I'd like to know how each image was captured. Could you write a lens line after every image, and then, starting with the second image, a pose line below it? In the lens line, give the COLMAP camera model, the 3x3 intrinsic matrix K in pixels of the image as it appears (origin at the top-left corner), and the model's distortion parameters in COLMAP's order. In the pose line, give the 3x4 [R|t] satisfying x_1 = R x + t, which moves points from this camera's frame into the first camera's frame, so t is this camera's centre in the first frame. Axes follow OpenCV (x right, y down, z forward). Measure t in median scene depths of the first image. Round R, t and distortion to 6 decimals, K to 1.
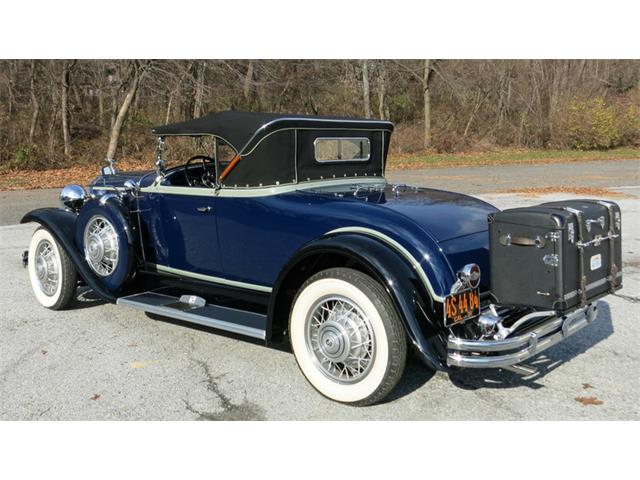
lens RADIAL K [[695.4, 0, 285.2], [0, 695.4, 218.6], [0, 0, 1]] dist [-0.067910, 0.000873]
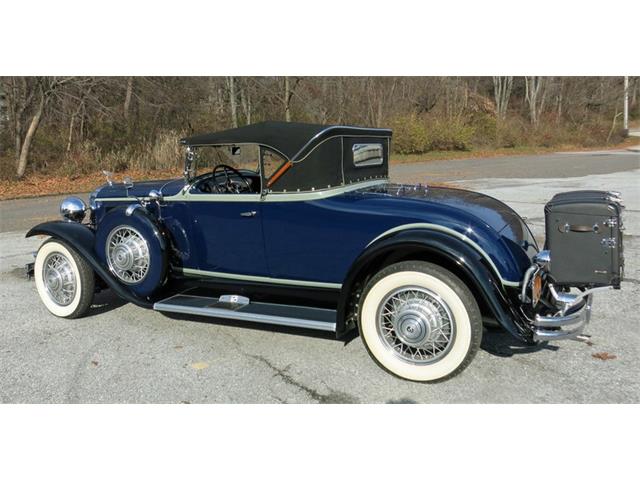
lens RADIAL K [[562.6, 0, 288.4], [0, 562.6, 239.4], [0, 0, 1]] dist [-0.054498, -0.003974]
pose [[0.973060, -0.059894, 0.222638, -0.265510], [0.050628, 0.997606, 0.047101, -0.013084], [-0.224926, -0.034560, 0.973763, 0.153574]]
